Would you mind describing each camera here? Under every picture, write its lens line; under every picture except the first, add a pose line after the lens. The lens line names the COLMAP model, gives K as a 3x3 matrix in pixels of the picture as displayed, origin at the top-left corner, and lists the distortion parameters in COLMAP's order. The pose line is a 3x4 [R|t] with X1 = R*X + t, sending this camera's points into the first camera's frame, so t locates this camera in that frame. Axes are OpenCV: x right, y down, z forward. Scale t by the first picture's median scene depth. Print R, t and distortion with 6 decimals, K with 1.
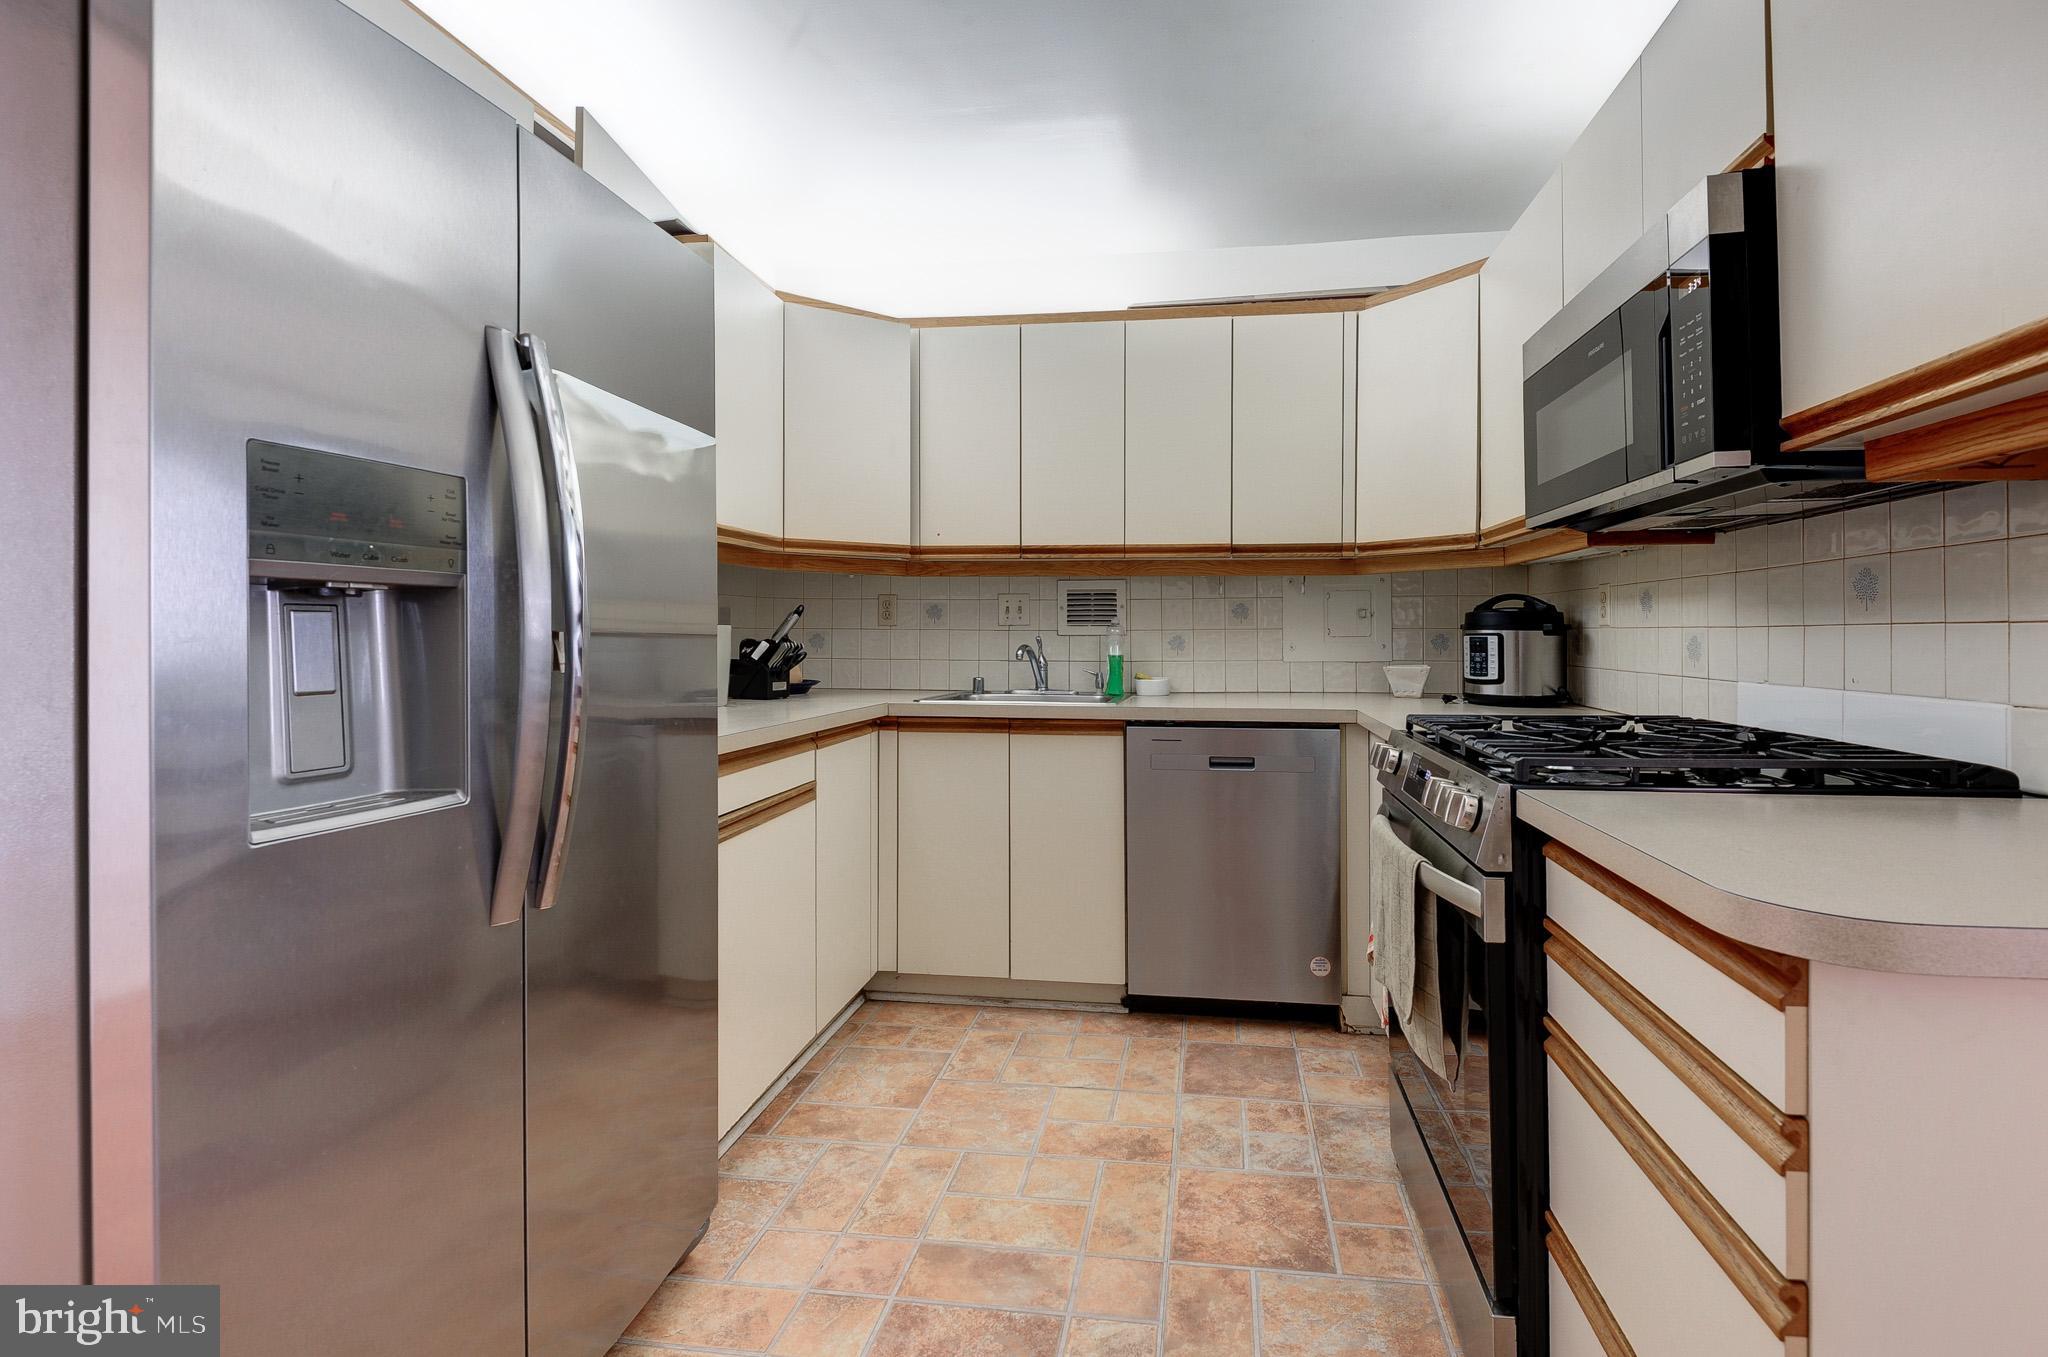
lens RADIAL K [[937.3, 0, 1064.9], [0, 937.3, 637.4], [0, 0, 1]] dist [0.039987, -0.031825]
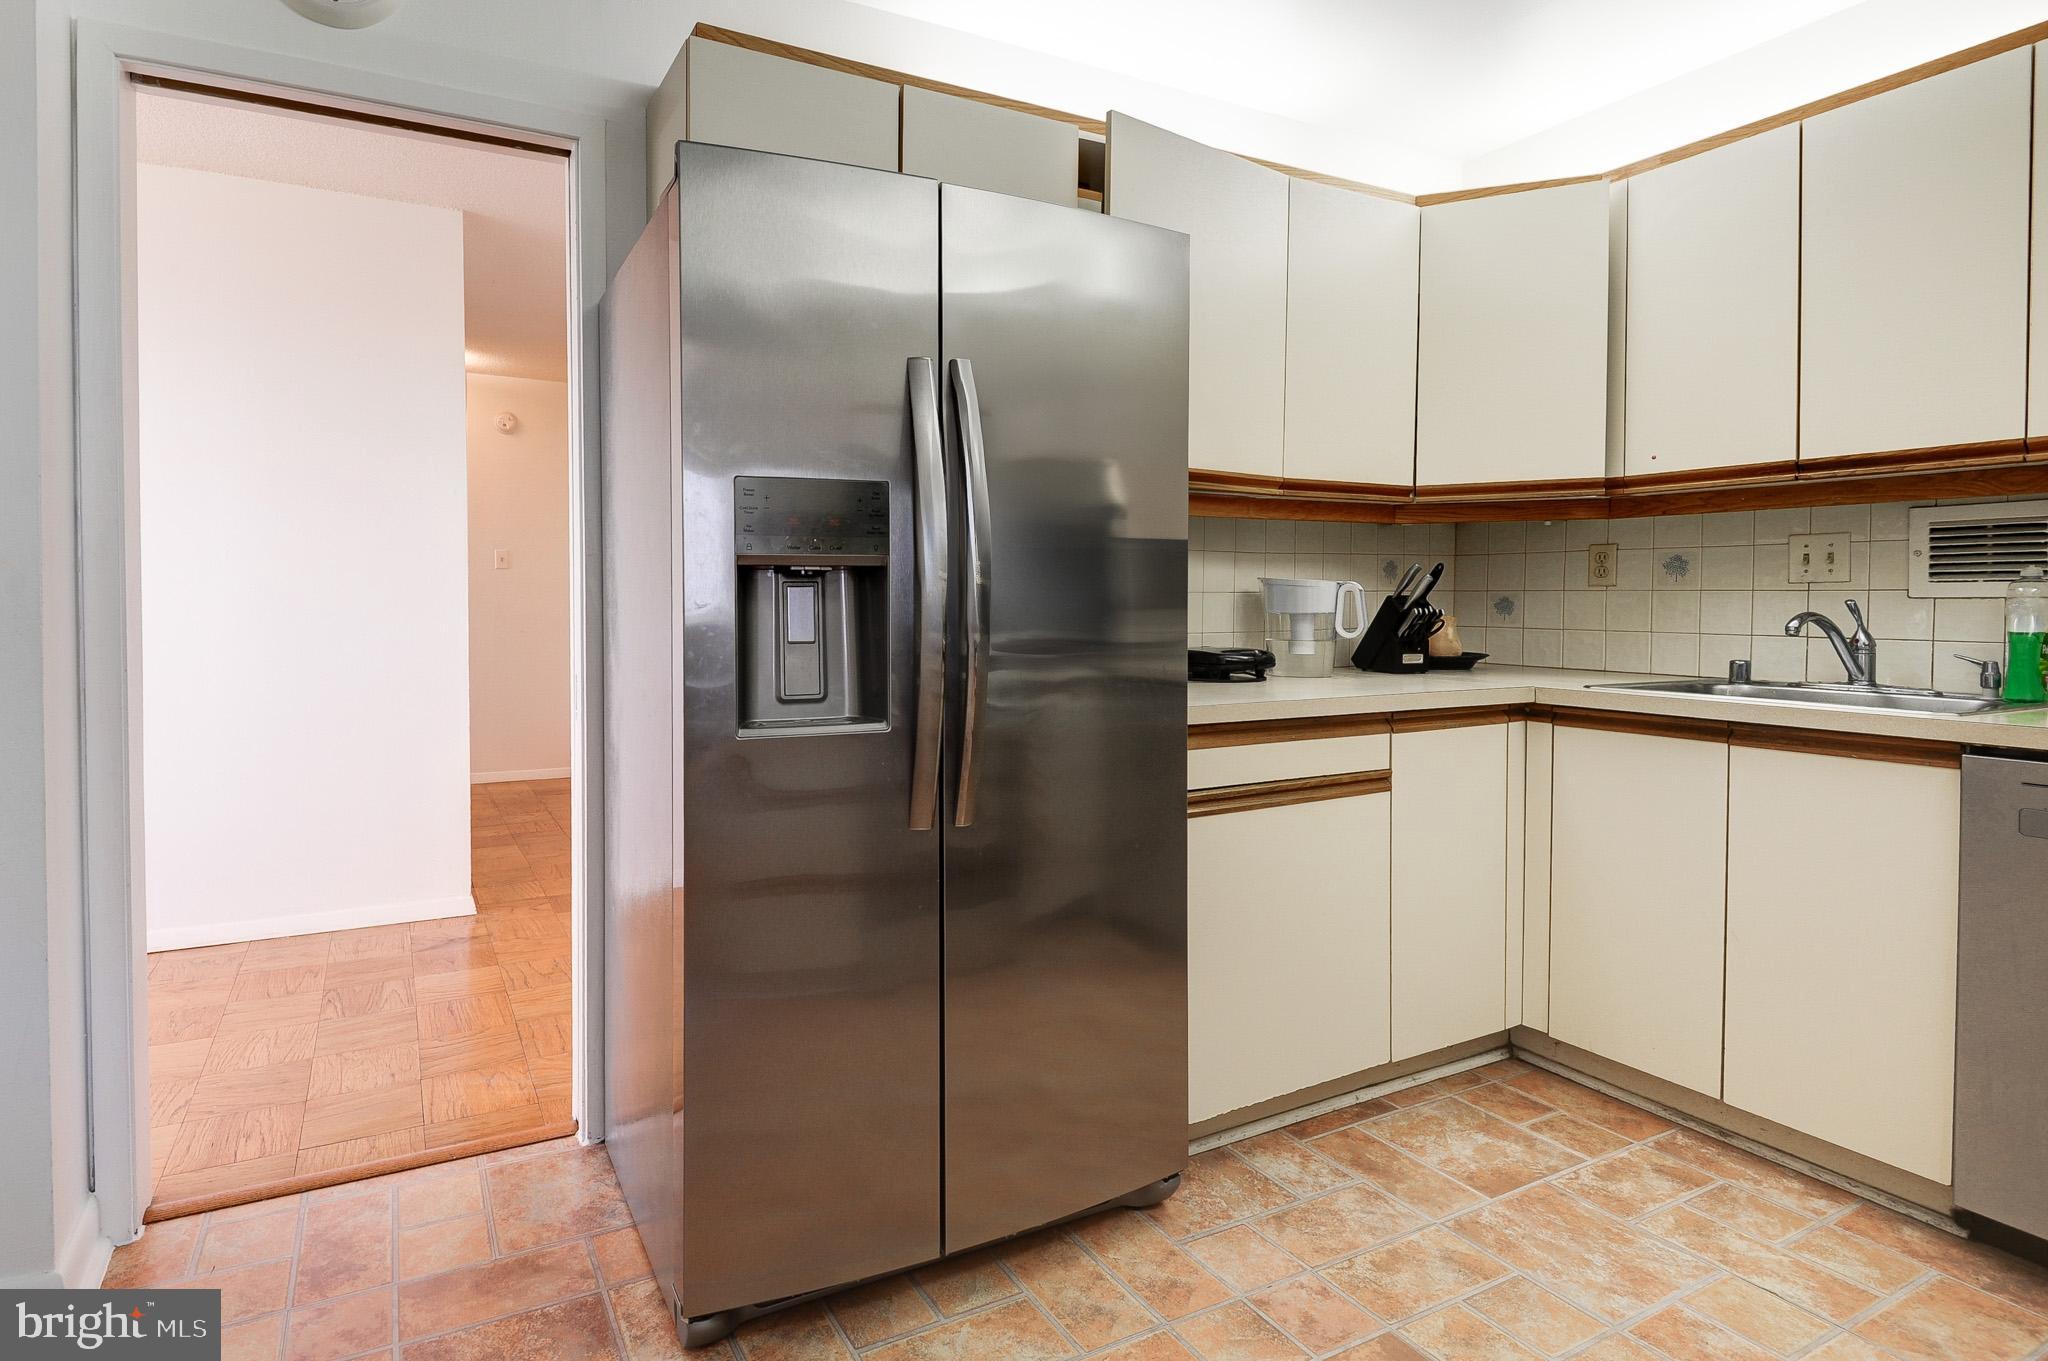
lens RADIAL K [[1013.3, 0, 891.1], [0, 1013.3, 620.1], [0, 0, 1]] dist [-0.002630, -0.002260]
pose [[0.551914, 0.013494, -0.833792, 0.244303], [0.002007, 0.999845, 0.017510, -0.000546], [0.833898, -0.011337, 0.551801, 0.111474]]
